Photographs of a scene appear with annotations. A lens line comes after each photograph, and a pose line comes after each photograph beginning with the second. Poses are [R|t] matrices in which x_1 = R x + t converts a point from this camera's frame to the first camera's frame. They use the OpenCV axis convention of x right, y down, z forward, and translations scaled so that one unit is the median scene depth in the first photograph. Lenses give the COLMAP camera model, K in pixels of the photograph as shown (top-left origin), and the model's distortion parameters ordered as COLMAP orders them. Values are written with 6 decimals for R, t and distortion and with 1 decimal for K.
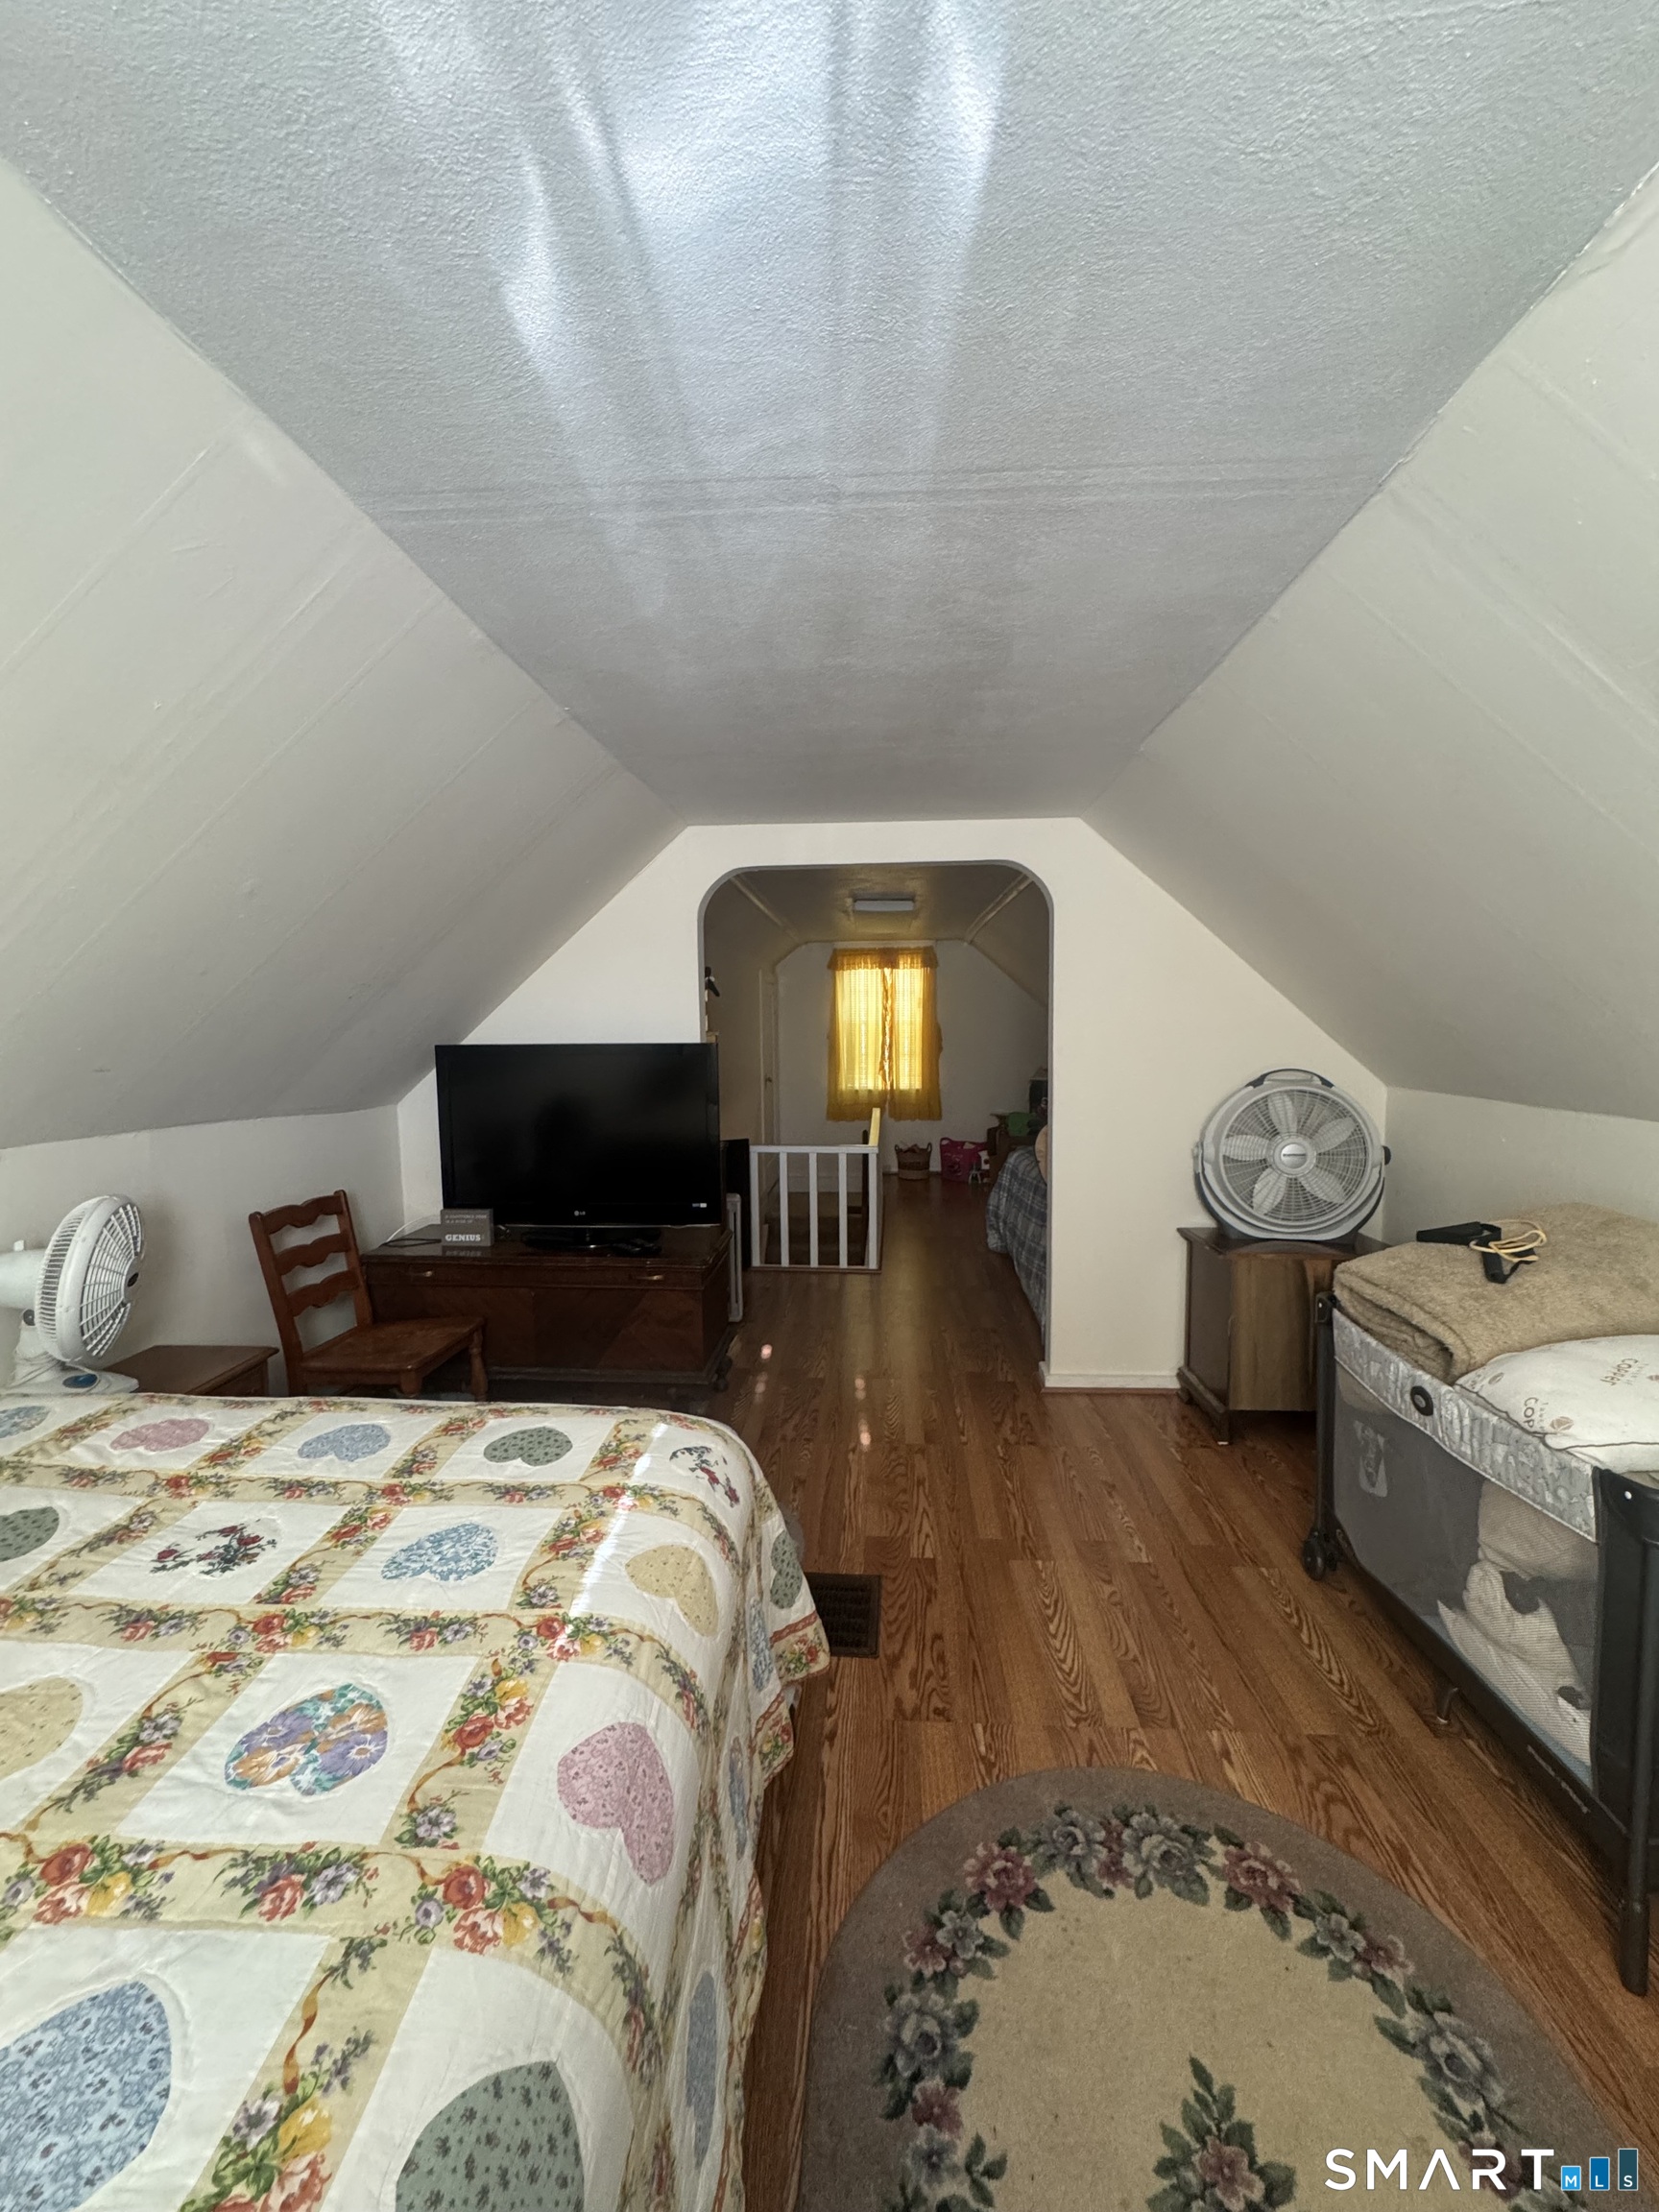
lens RADIAL K [[884.5, 0, 829.5], [0, 884.5, 1106.0], [0, 0, 1]] dist [0.000761, -0.000184]
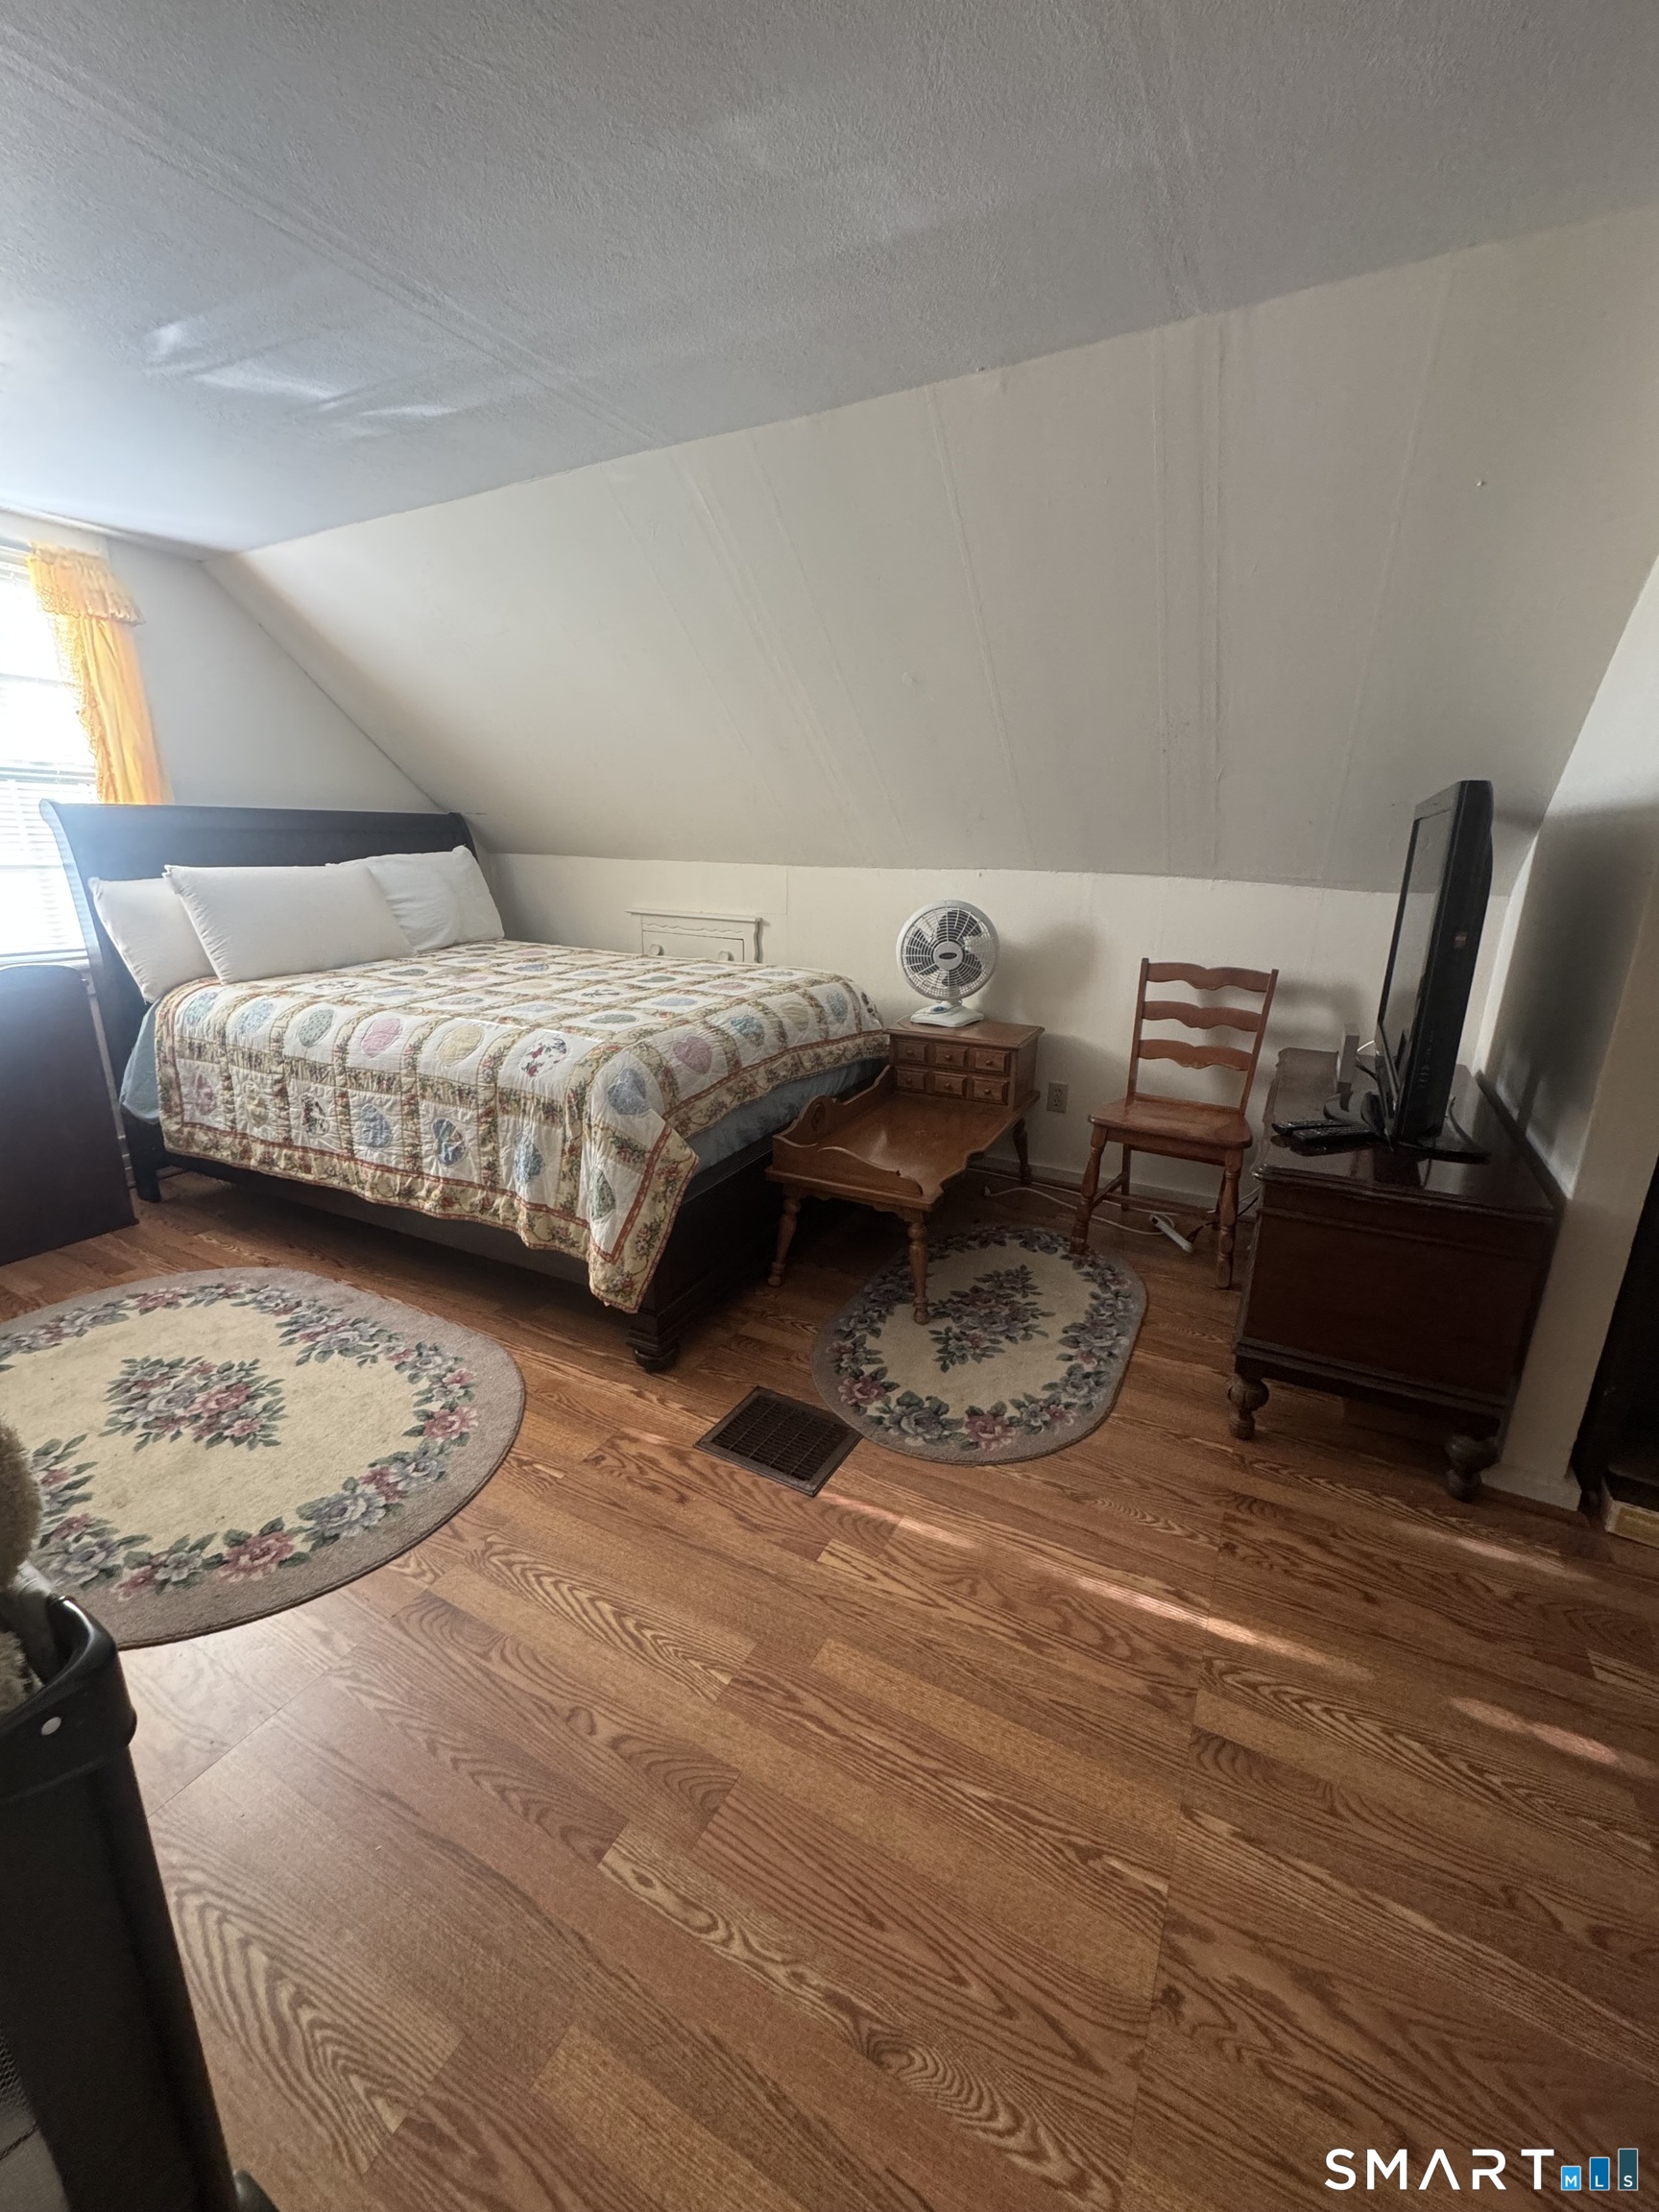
lens RADIAL K [[884.5, 0, 829.5], [0, 884.5, 1106.0], [0, 0, 1]] dist [0.000761, -0.000184]
pose [[-0.419023, 0.263233, -0.868981, 0.948834], [-0.088286, 0.940707, 0.327531, -0.064691], [0.903673, 0.213962, -0.370938, 1.838297]]
